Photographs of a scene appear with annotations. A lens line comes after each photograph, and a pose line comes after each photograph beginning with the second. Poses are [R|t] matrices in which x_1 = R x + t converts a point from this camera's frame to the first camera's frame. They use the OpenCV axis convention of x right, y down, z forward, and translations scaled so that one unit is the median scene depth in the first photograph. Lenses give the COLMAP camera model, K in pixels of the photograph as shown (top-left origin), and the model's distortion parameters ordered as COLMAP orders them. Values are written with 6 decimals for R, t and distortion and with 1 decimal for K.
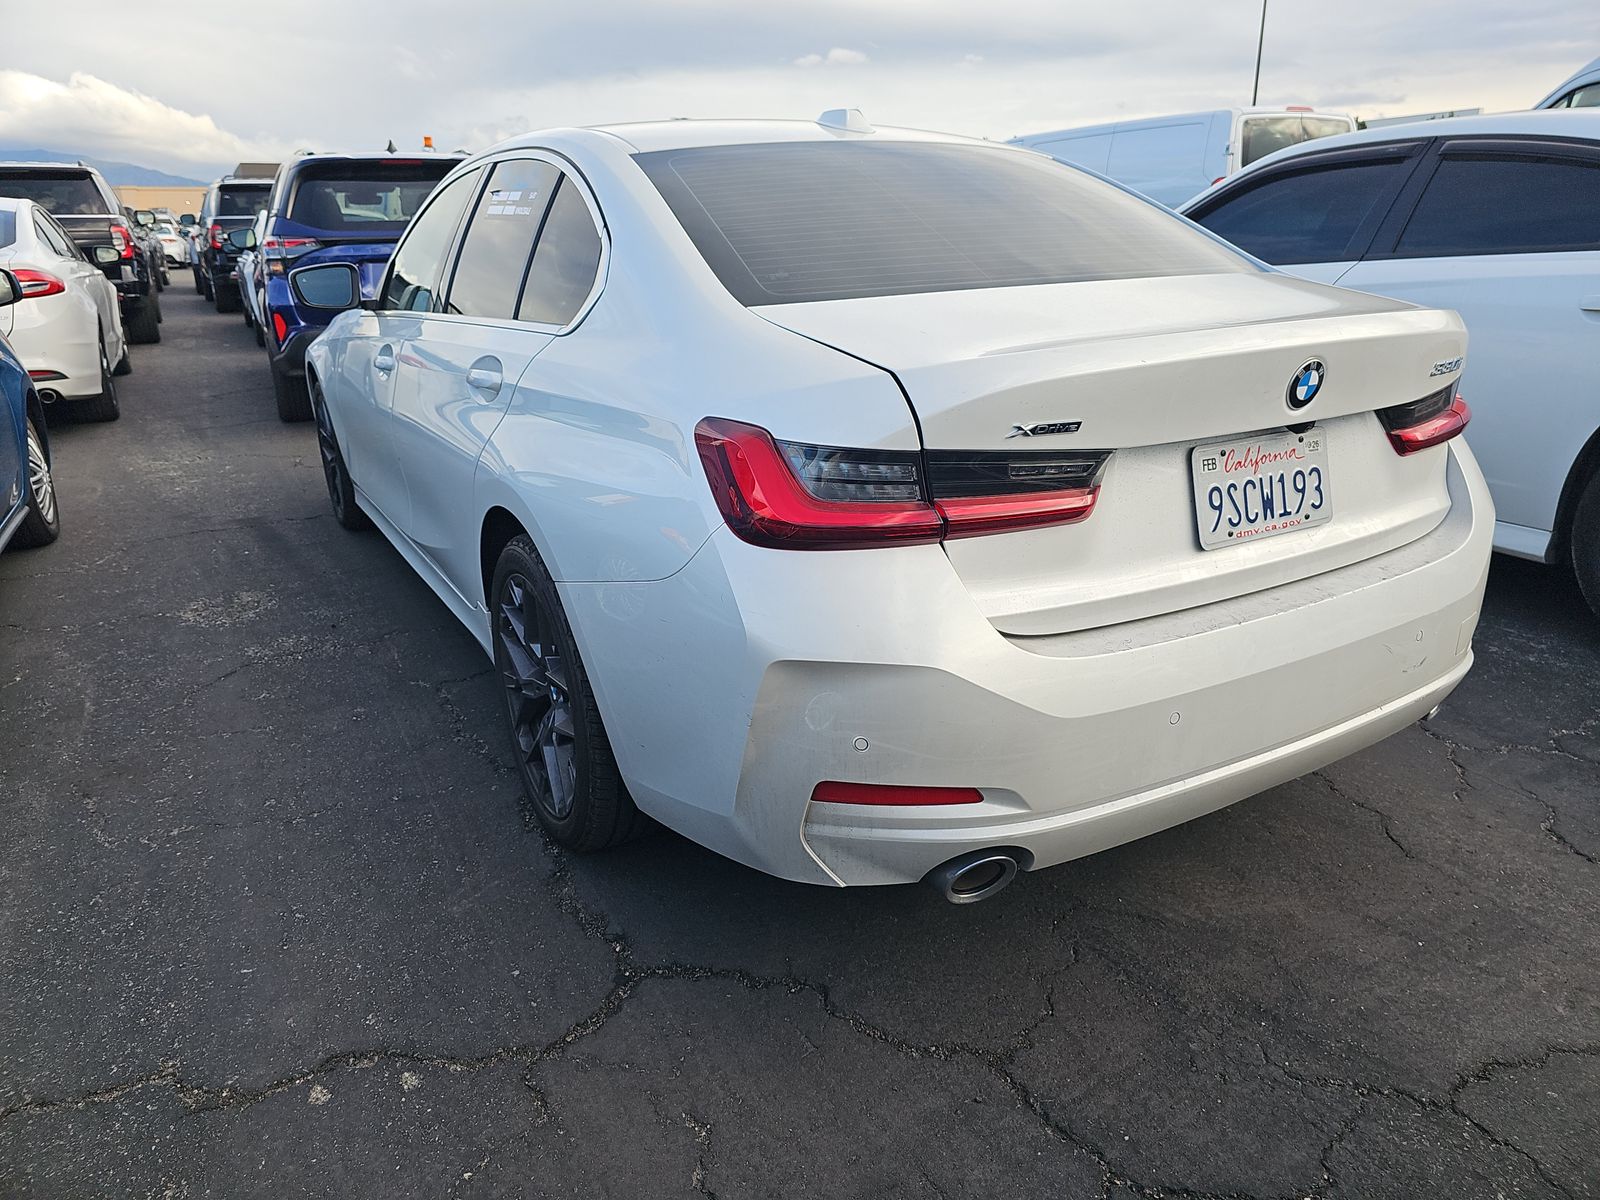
lens RADIAL K [[1058.6, 0, 799.8], [0, 1058.6, 591.6], [0, 0, 1]] dist [0.051232, -0.046735]
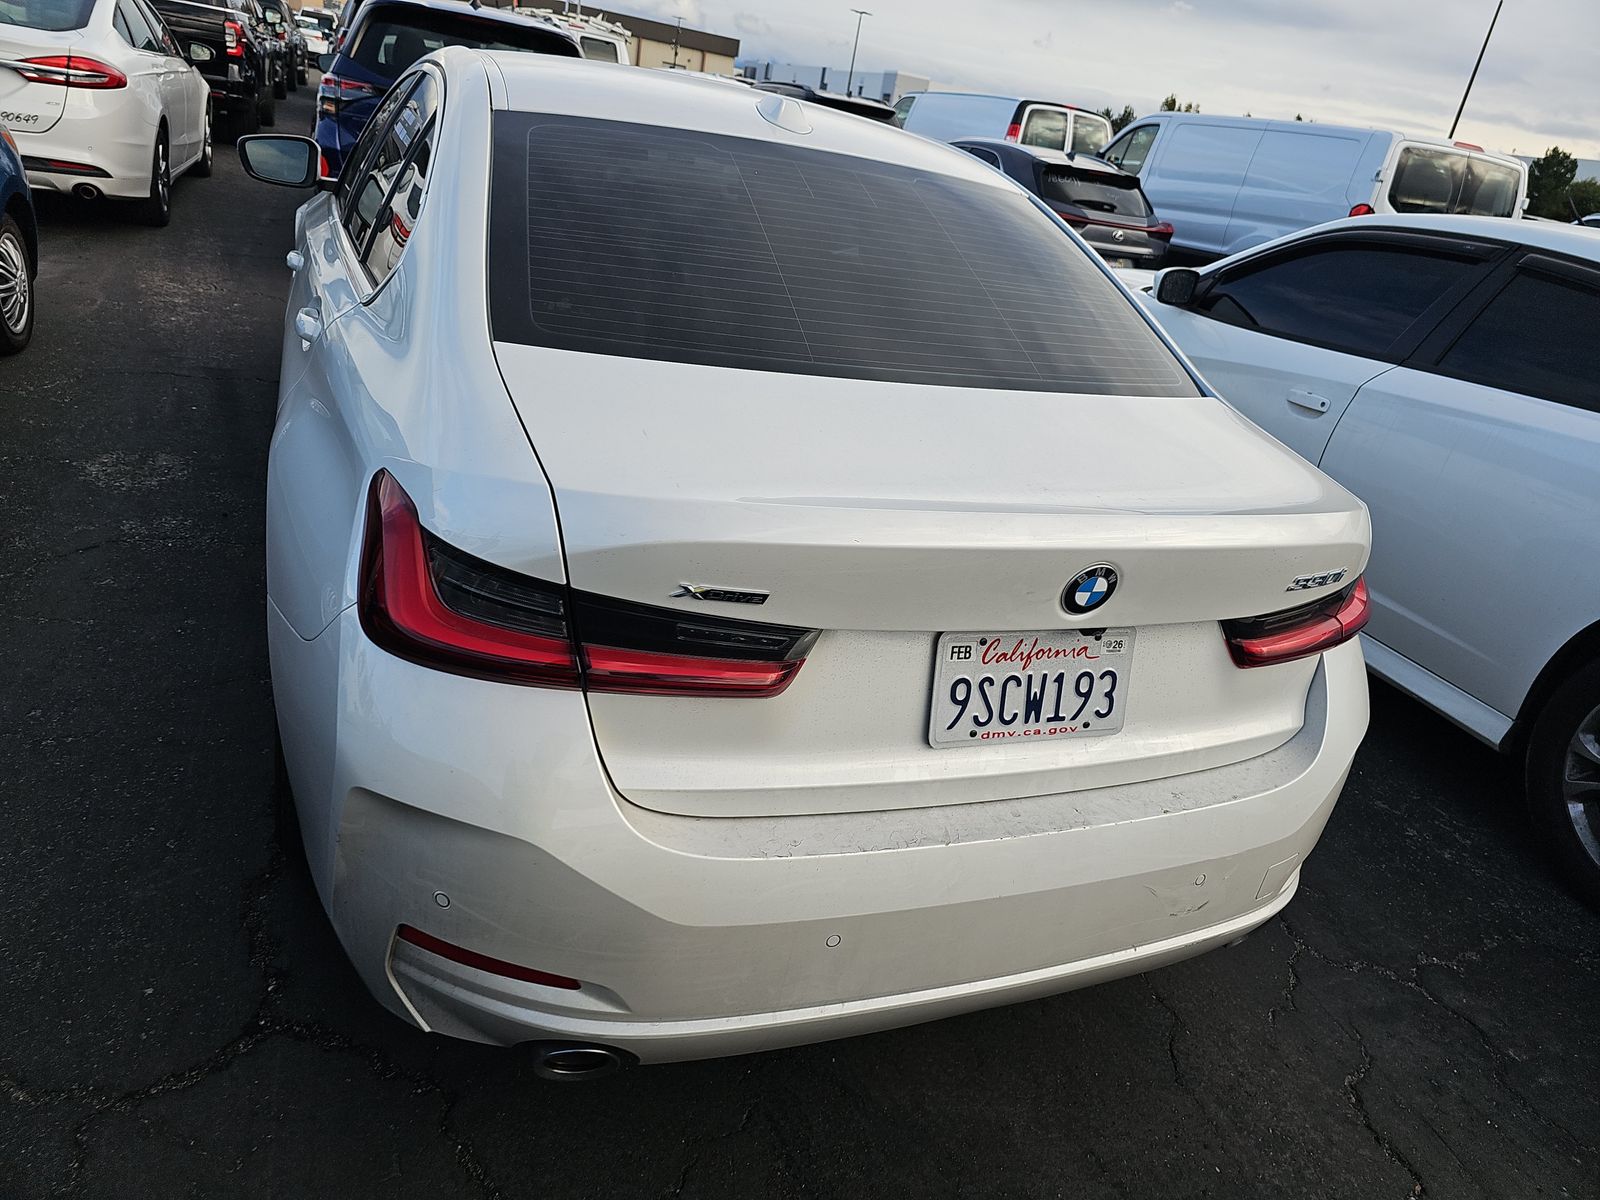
lens RADIAL K [[1062.7, 0, 766.1], [0, 1062.7, 602.2], [0, 0, 1]] dist [0.086559, -0.085554]
pose [[0.973198, 0.224230, -0.051056, 0.229676], [-0.219955, 0.972391, 0.077943, -0.163217], [0.067124, -0.064624, 0.995650, 0.126903]]
